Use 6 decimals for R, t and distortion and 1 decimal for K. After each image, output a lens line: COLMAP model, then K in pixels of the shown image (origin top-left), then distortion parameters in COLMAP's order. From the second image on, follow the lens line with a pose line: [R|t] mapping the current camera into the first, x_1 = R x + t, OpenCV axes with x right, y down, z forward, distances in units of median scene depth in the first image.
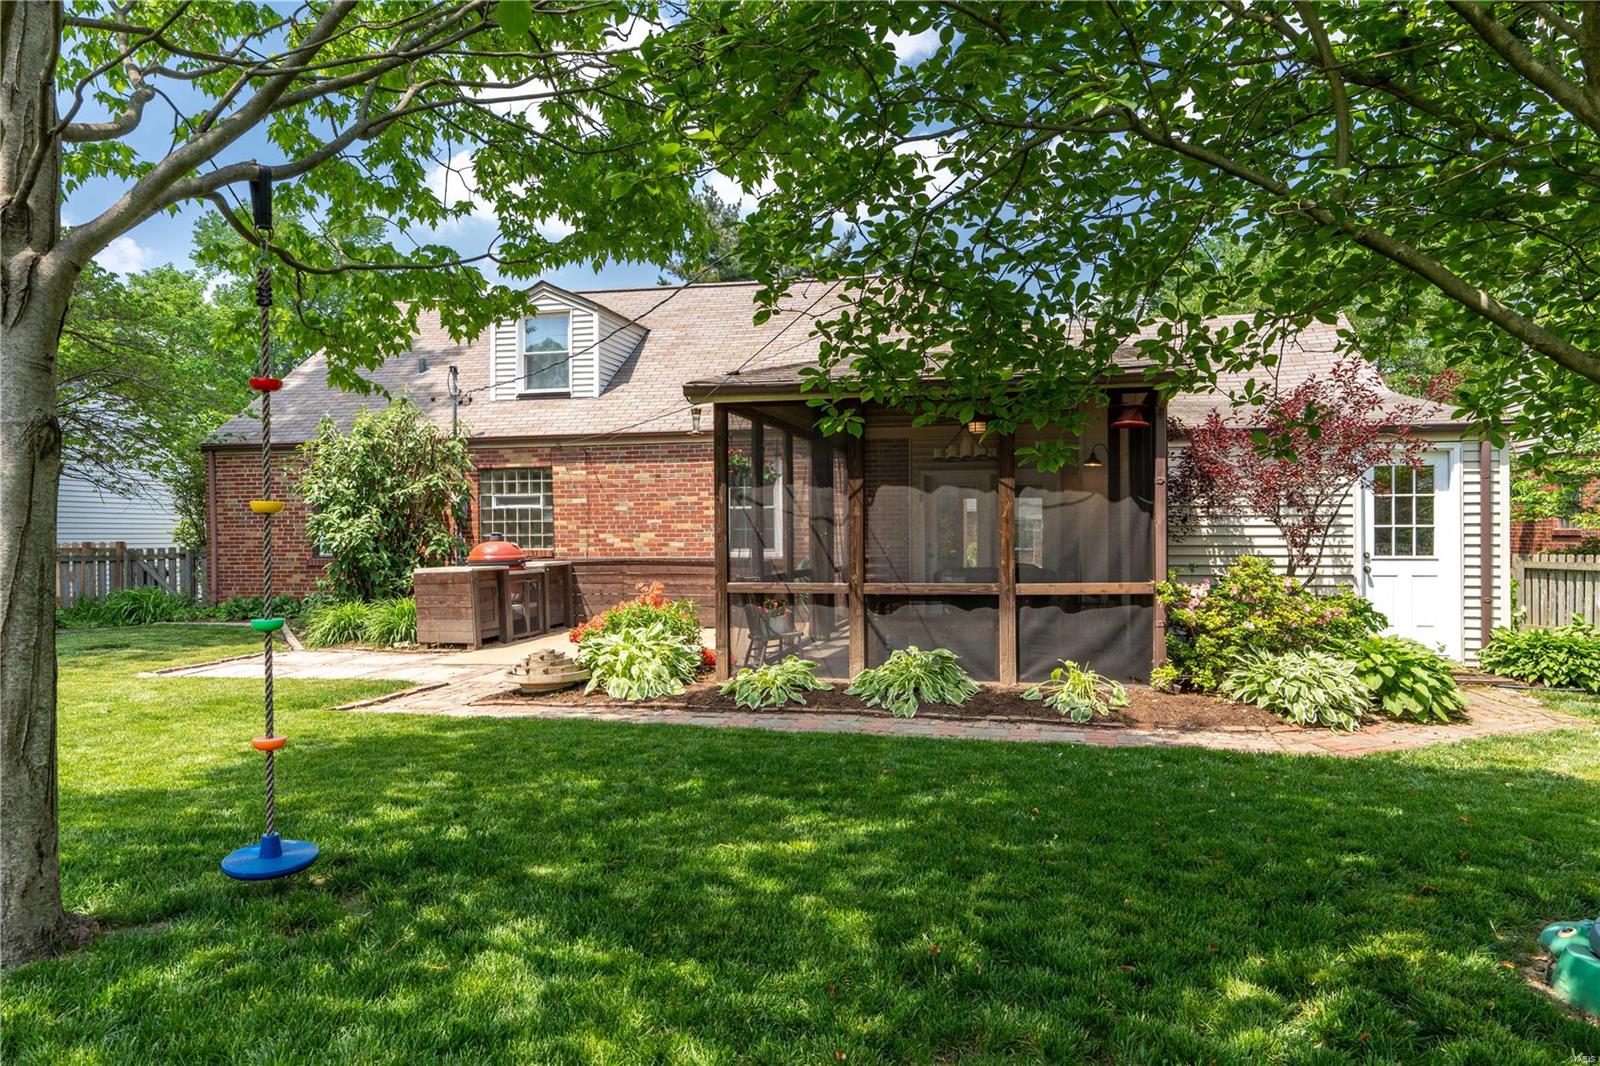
lens RADIAL K [[1057.5, 0, 801.2], [0, 1057.5, 537.6], [0, 0, 1]] dist [-0.012181, -0.006644]
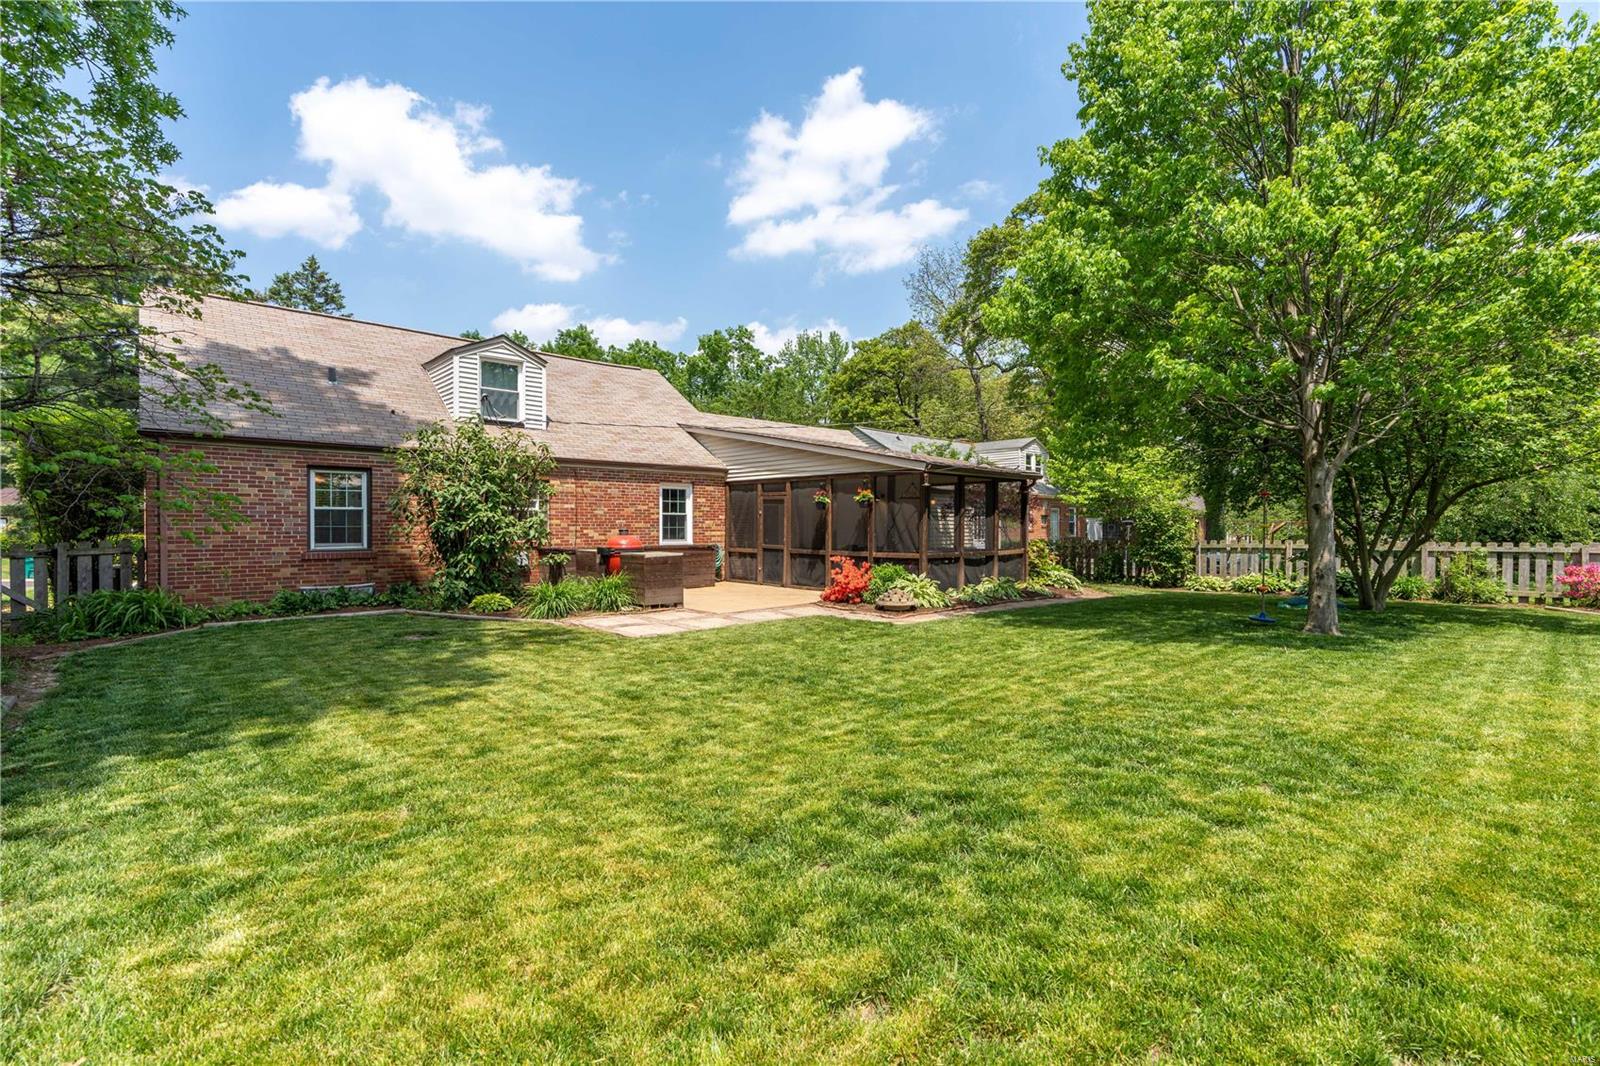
lens RADIAL K [[751.4, 0, 804.5], [0, 751.4, 527.1], [0, 0, 1]] dist [-0.001717, 0.001706]
pose [[0.551207, 0.005892, 0.834348, -2.826782], [-0.002262, 0.999982, -0.005567, -0.007503], [-0.834366, 0.001182, 0.551210, 0.634294]]
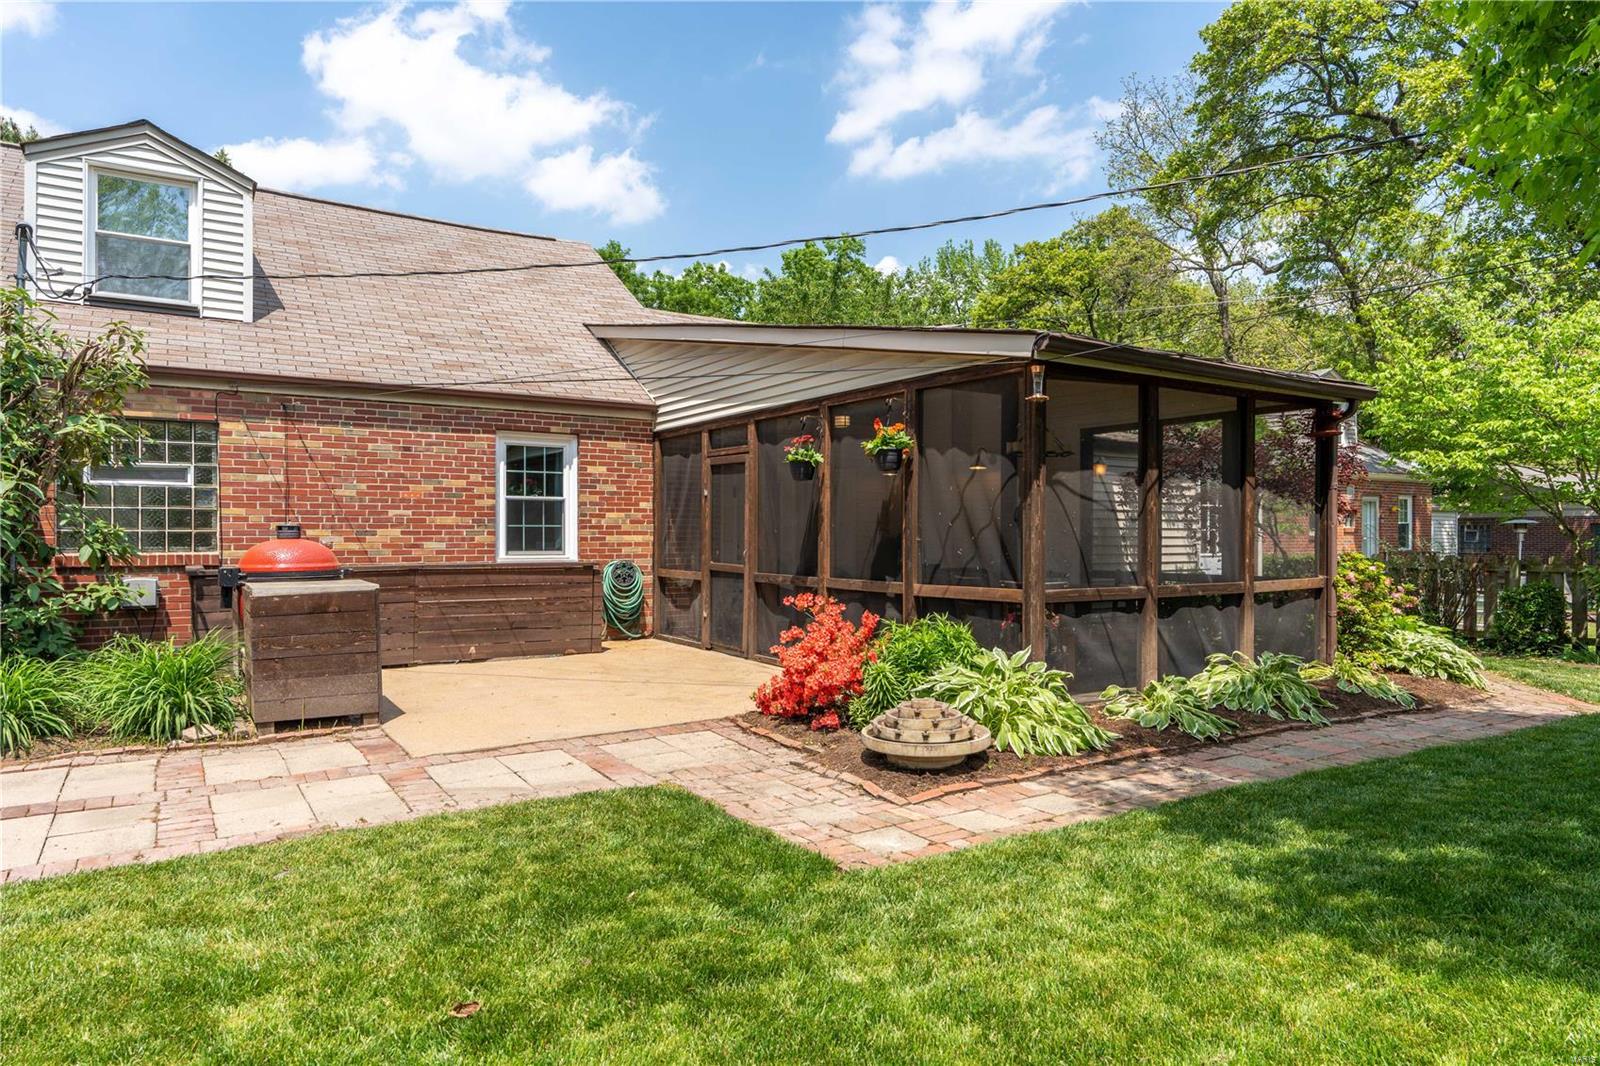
lens RADIAL K [[983.1, 0, 796.6], [0, 983.1, 542.2], [0, 0, 1]] dist [-0.003280, 0.000362]
pose [[0.696804, 0.002959, 0.717256, -1.362222], [-0.003081, 0.999995, -0.001132, 0.013535], [-0.717255, -0.001421, 0.696809, 1.133121]]
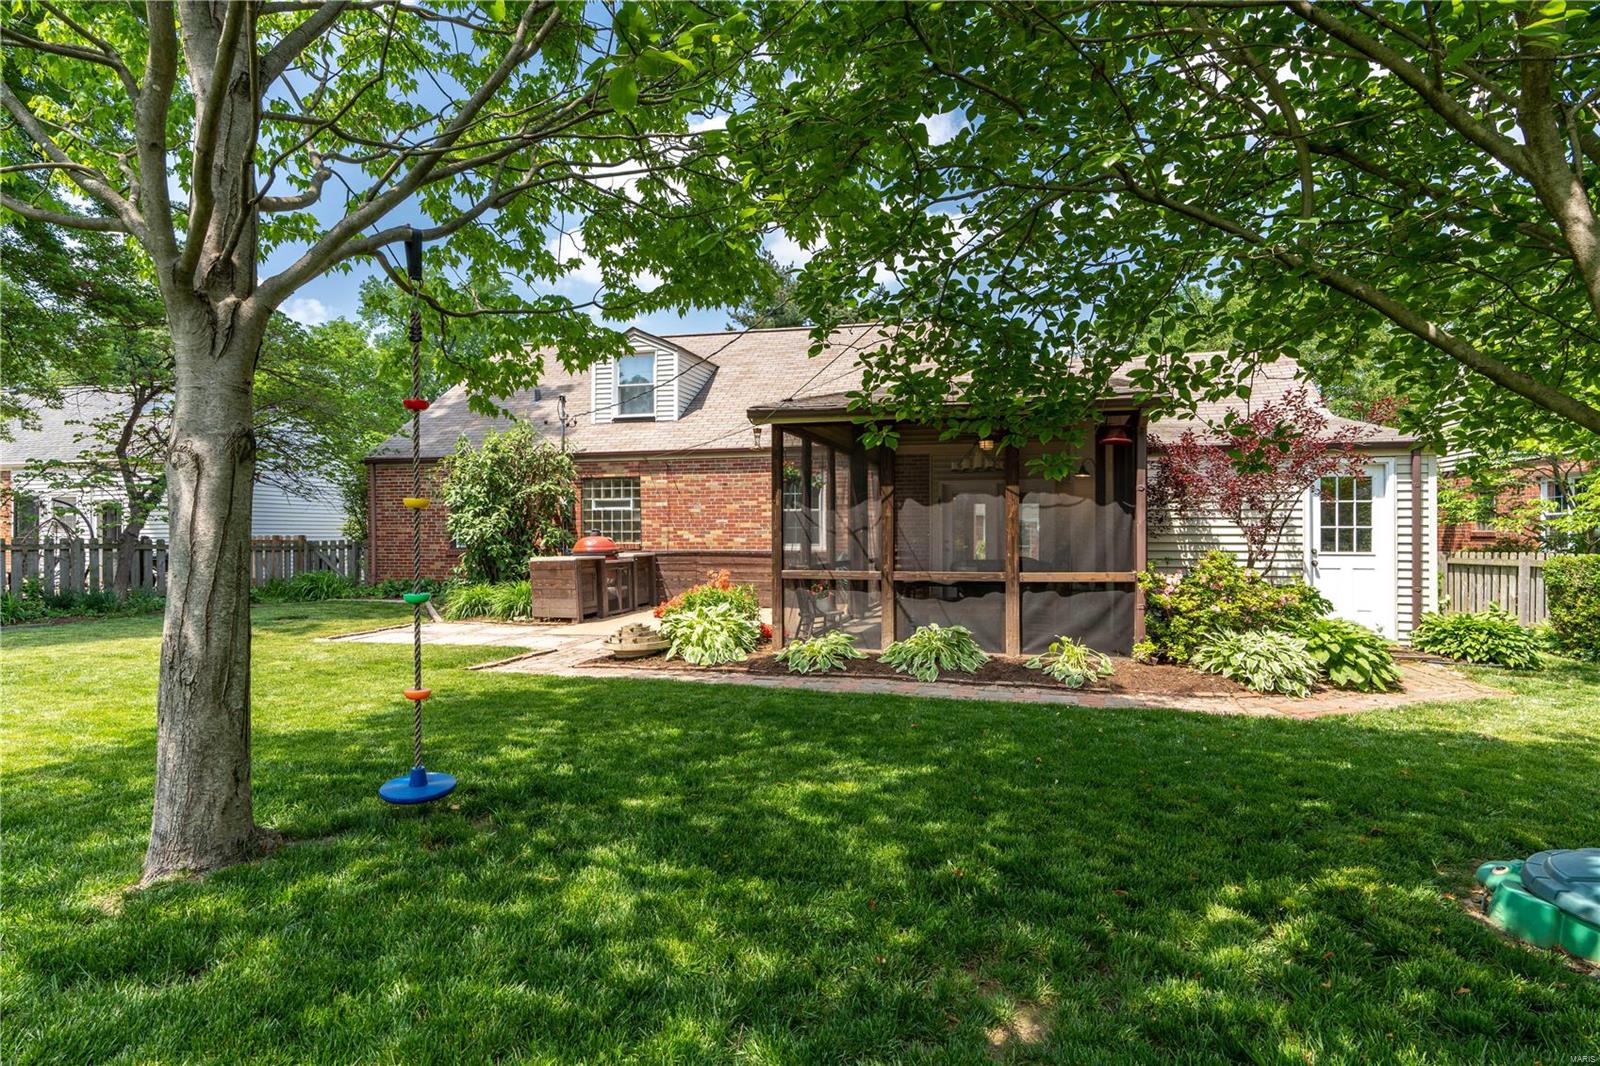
lens RADIAL K [[857.0, 0, 800.0], [0, 857.0, 529.4], [0, 0, 1]] dist [-0.022168, -0.000156]
pose [[0.998965, 0.005446, -0.045154, -0.007770], [-0.005796, 0.999954, -0.007622, 0.004717], [0.045111, 0.007876, 0.998951, 0.012554]]
